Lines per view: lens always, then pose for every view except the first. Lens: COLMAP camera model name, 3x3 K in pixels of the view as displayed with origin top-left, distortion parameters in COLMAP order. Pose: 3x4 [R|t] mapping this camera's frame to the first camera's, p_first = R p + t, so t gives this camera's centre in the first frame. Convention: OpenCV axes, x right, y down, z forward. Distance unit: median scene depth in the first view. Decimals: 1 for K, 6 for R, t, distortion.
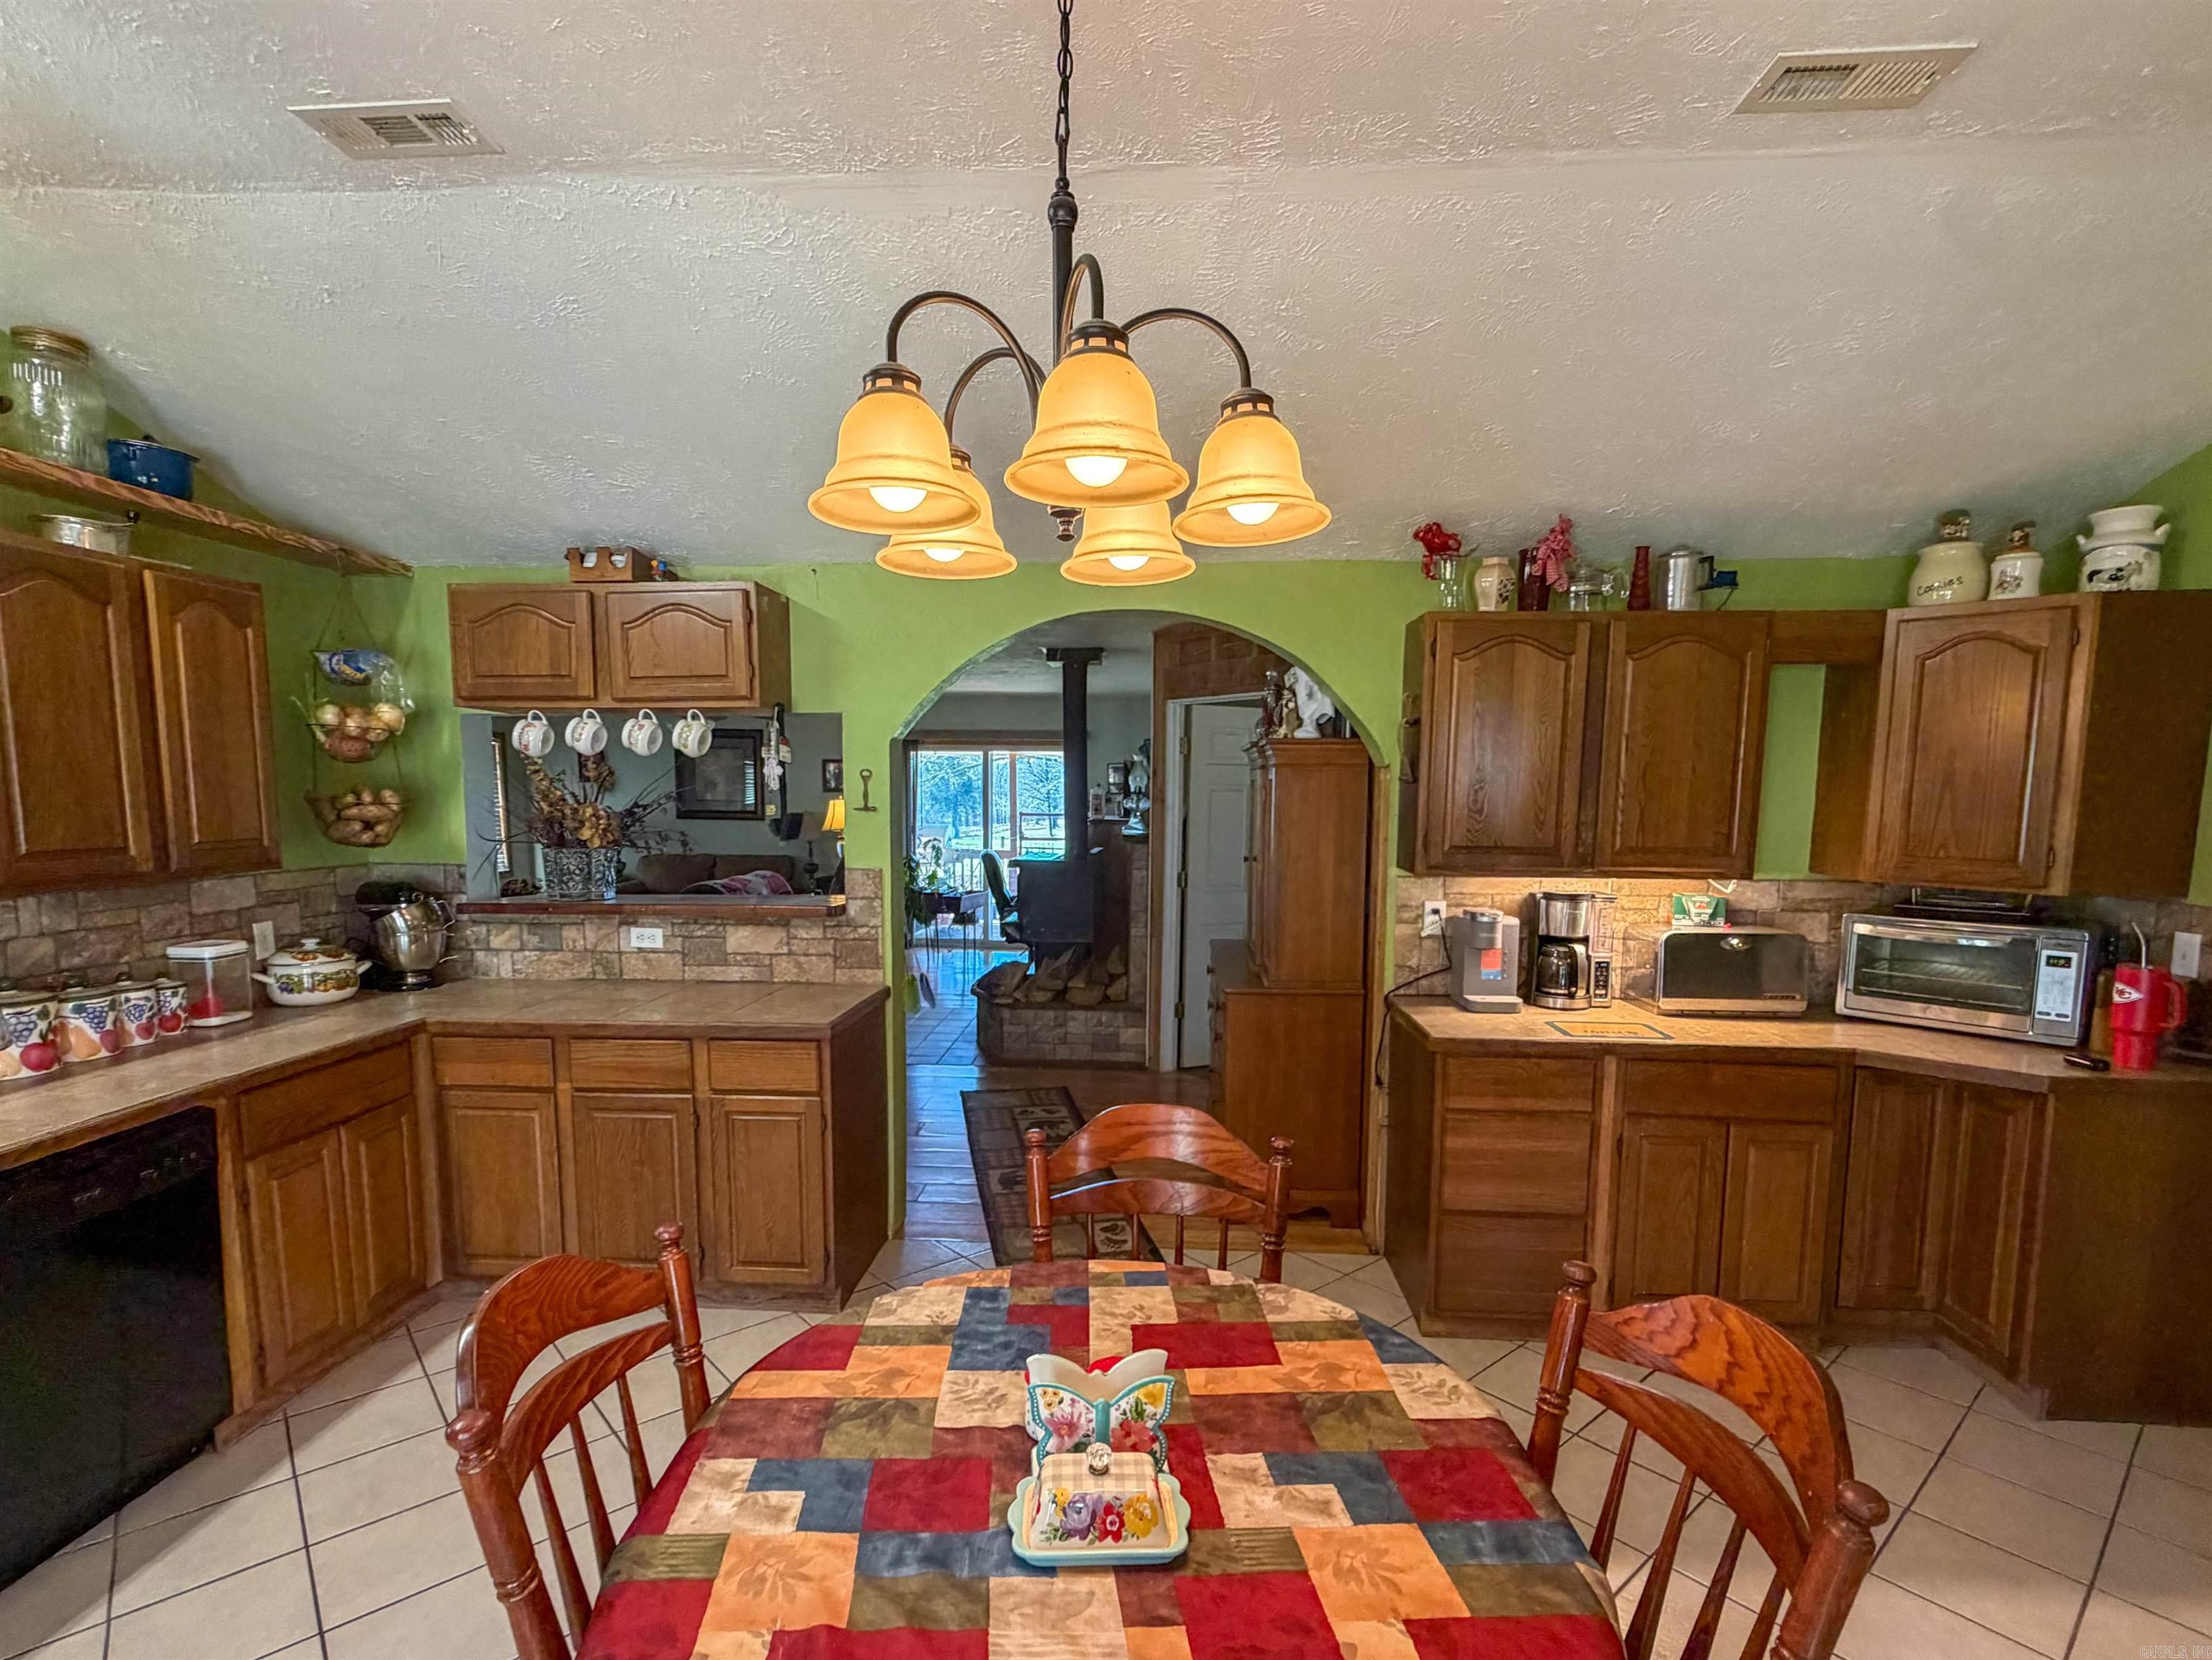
lens RADIAL K [[1075.0, 0, 1107.9], [0, 1075.0, 900.4], [0, 0, 1]] dist [0.000235, -0.000299]
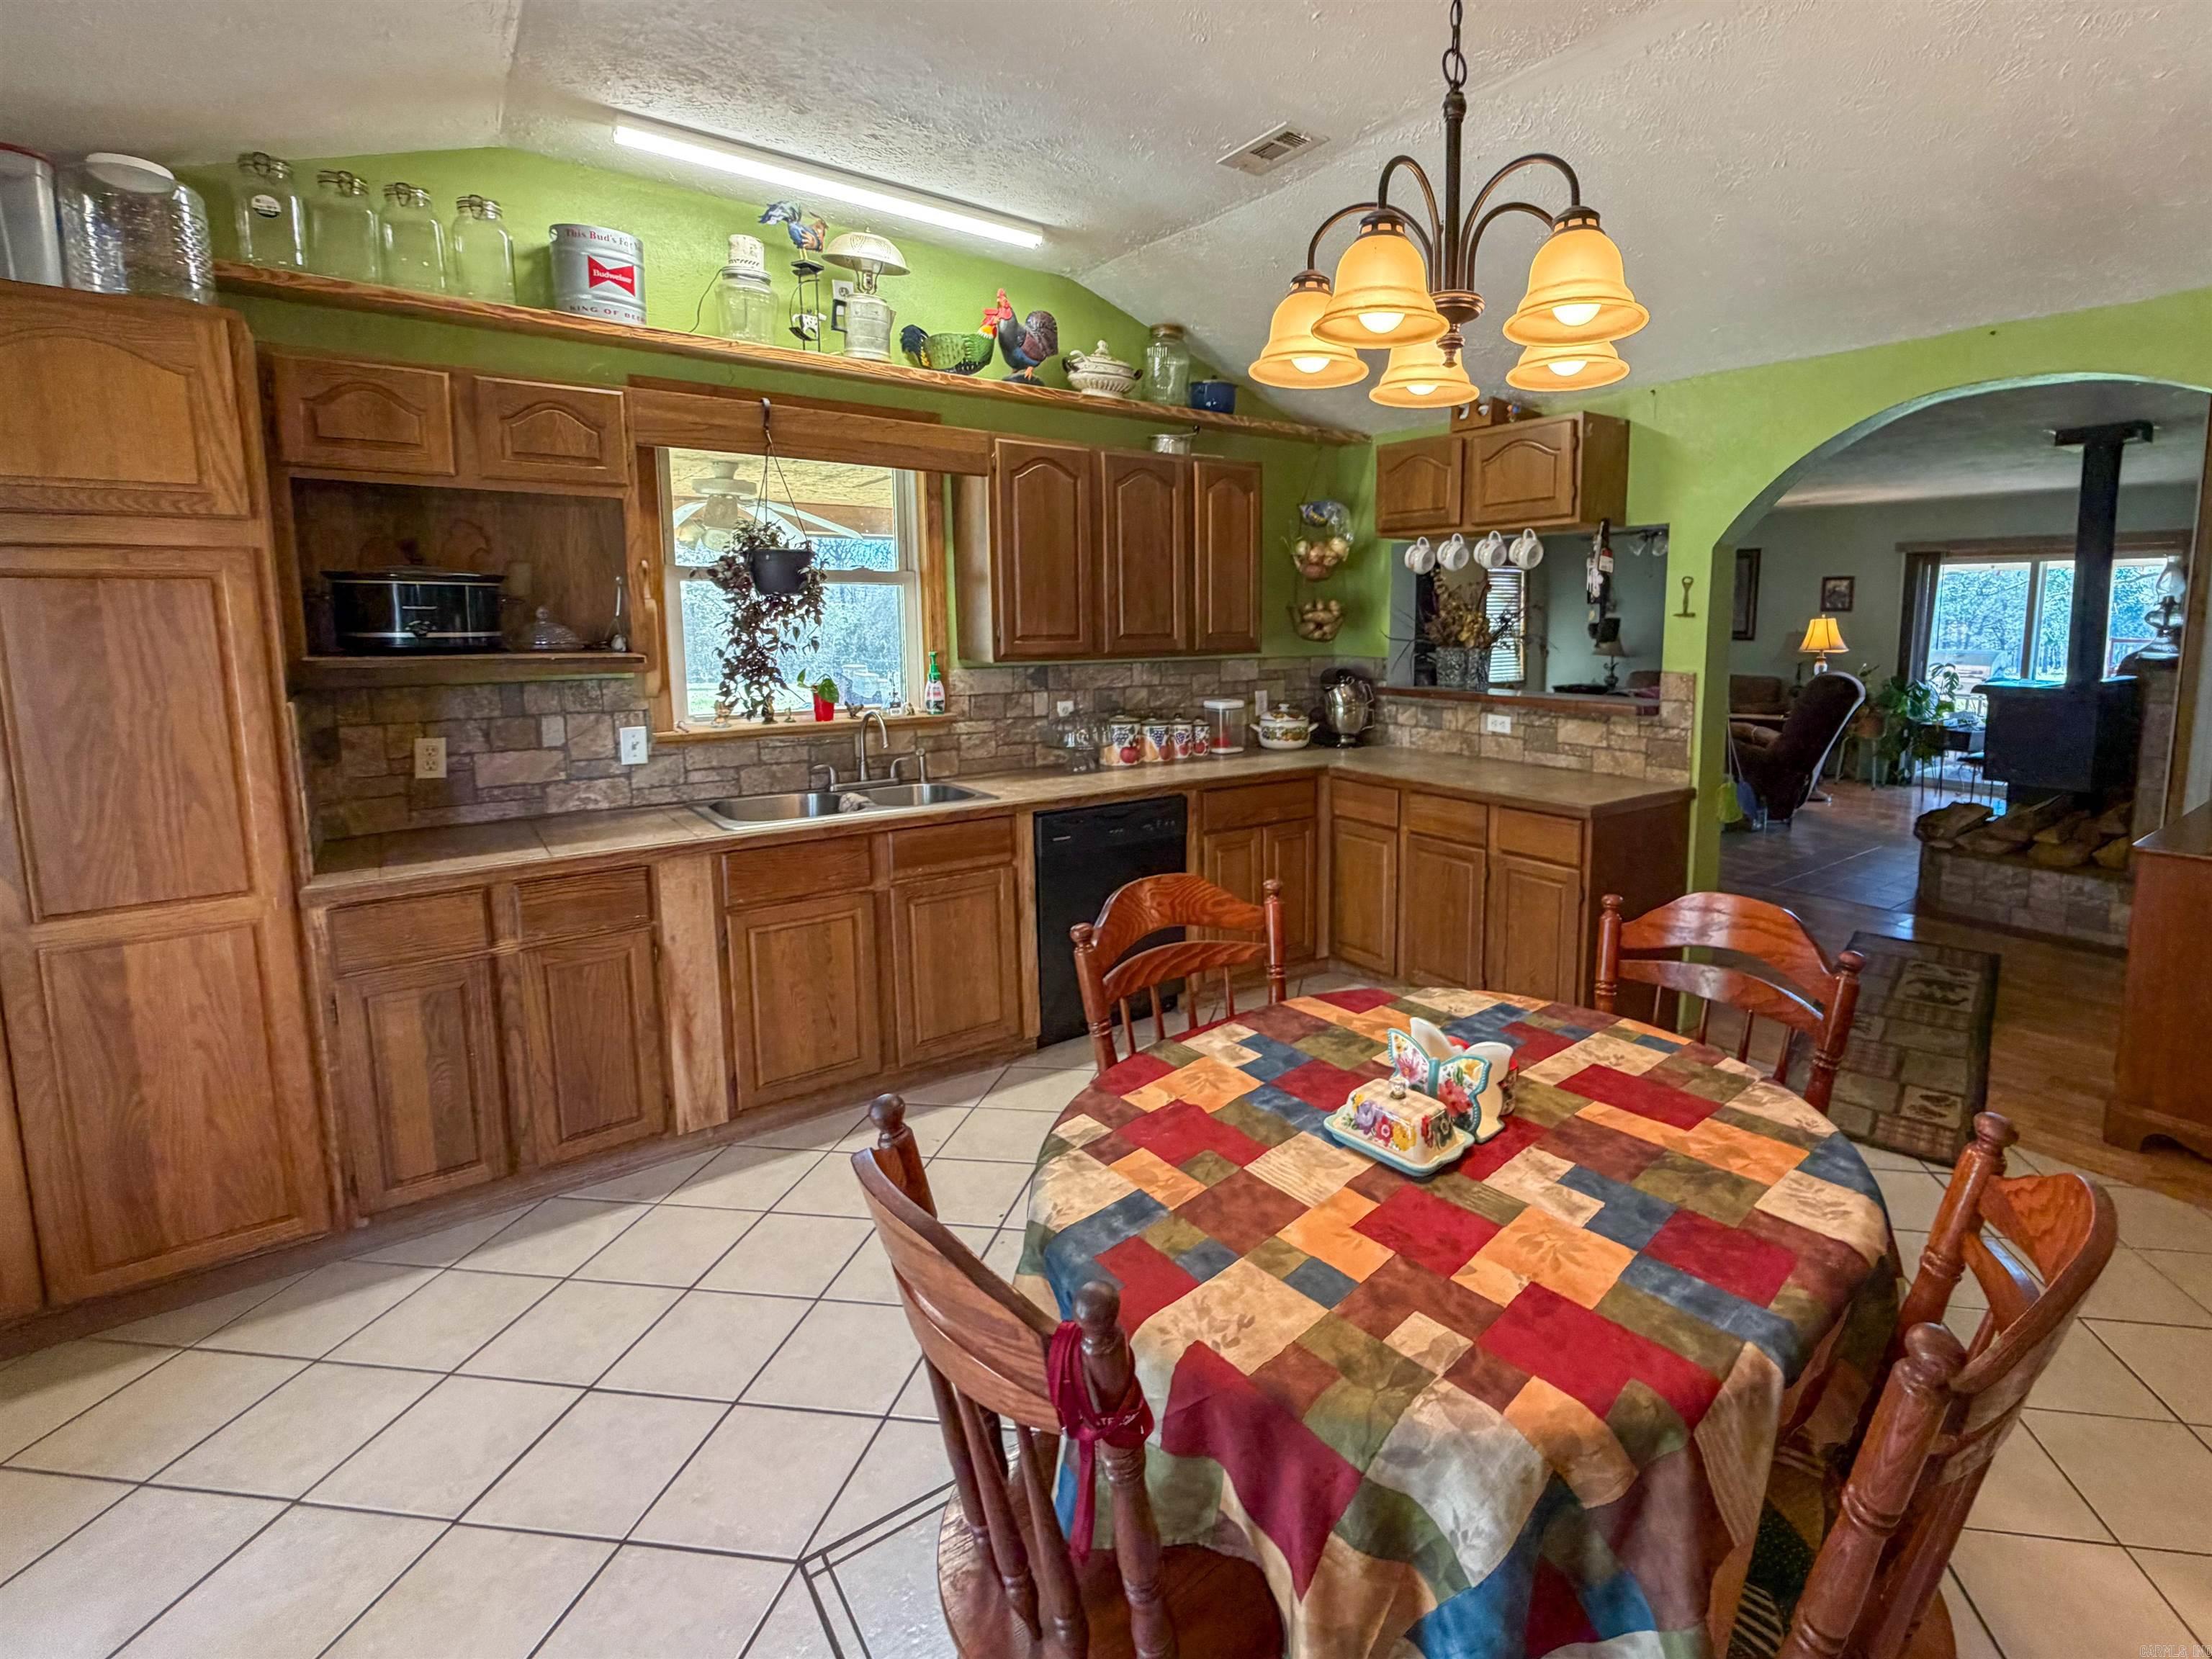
lens RADIAL K [[1053.3, 0, 1237.1], [0, 1053.3, 735.0], [0, 0, 1]] dist [-0.001145, -0.000095]
pose [[0.667994, 0.082747, -0.739552, 0.270427], [-0.075994, 0.996188, 0.042821, 0.021454], [0.740276, 0.027598, 0.671736, 0.000099]]
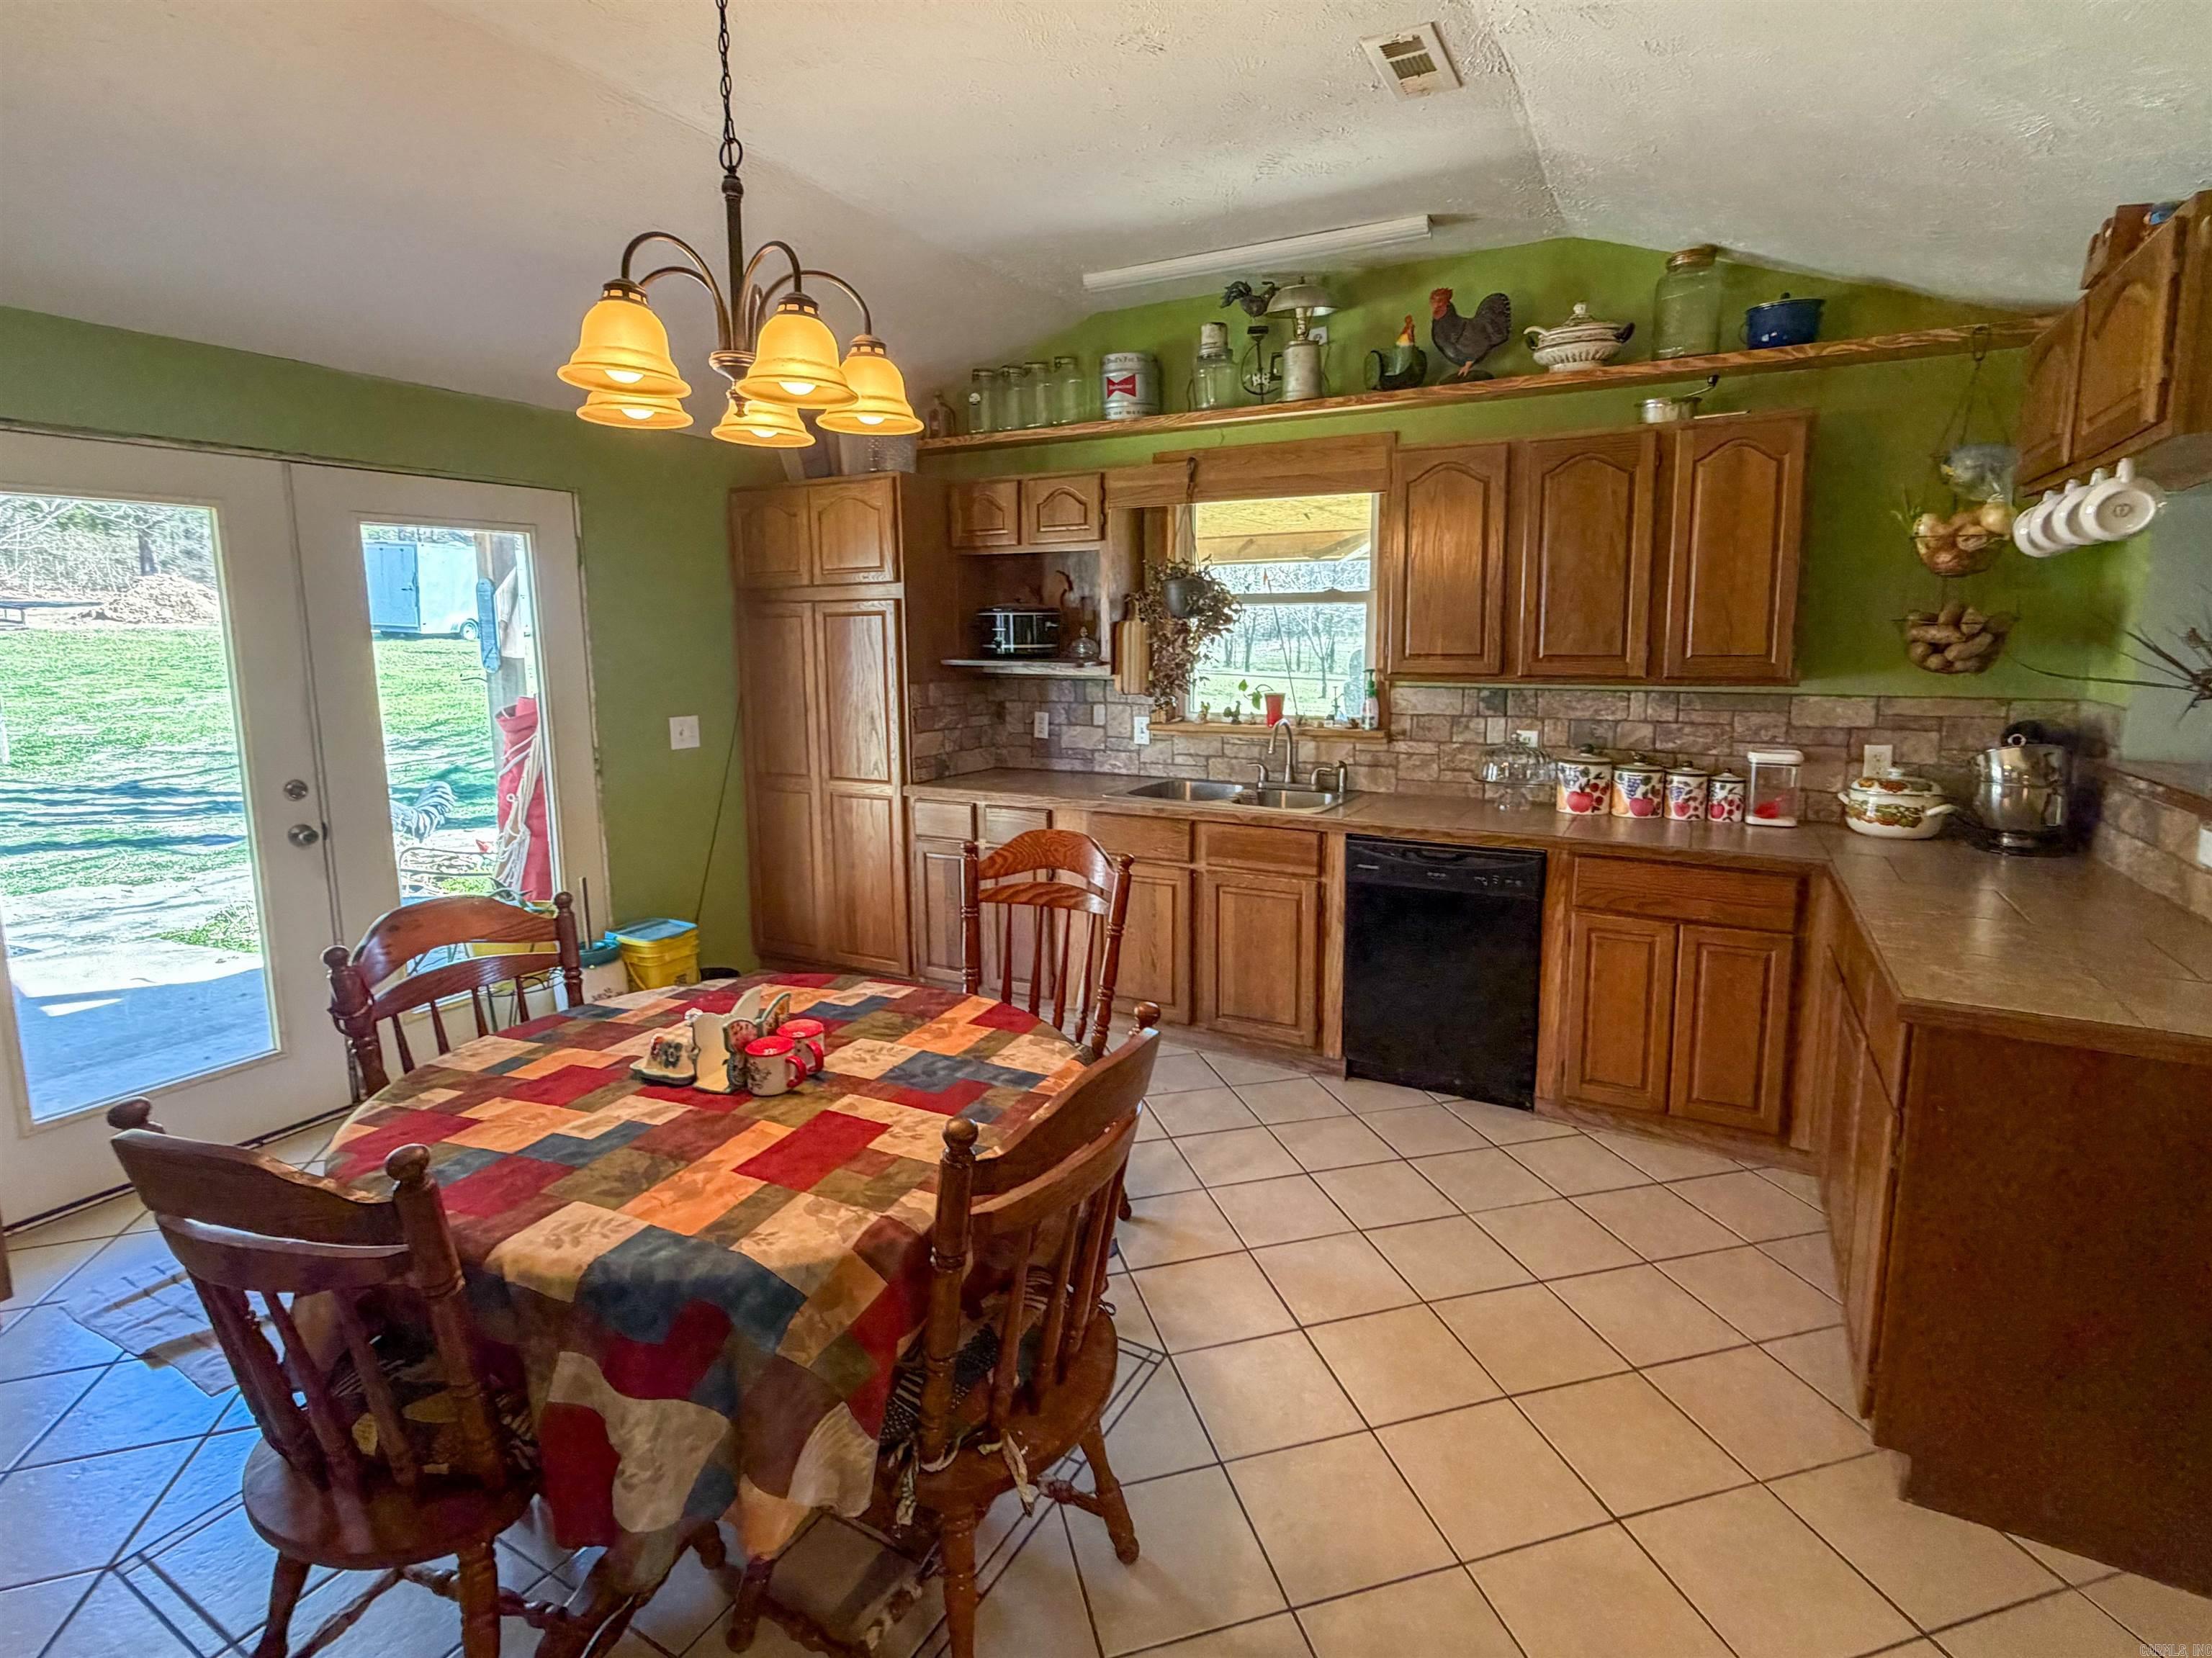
lens RADIAL K [[1064.8, 0, 1115.5], [0, 1064.8, 767.4], [0, 0, 1]] dist [0.000865, 0.000173]
pose [[-0.427574, 0.113192, -0.896866, 0.390934], [-0.090587, 0.981771, 0.167095, -0.058864], [0.899430, 0.152690, -0.409526, 0.766995]]
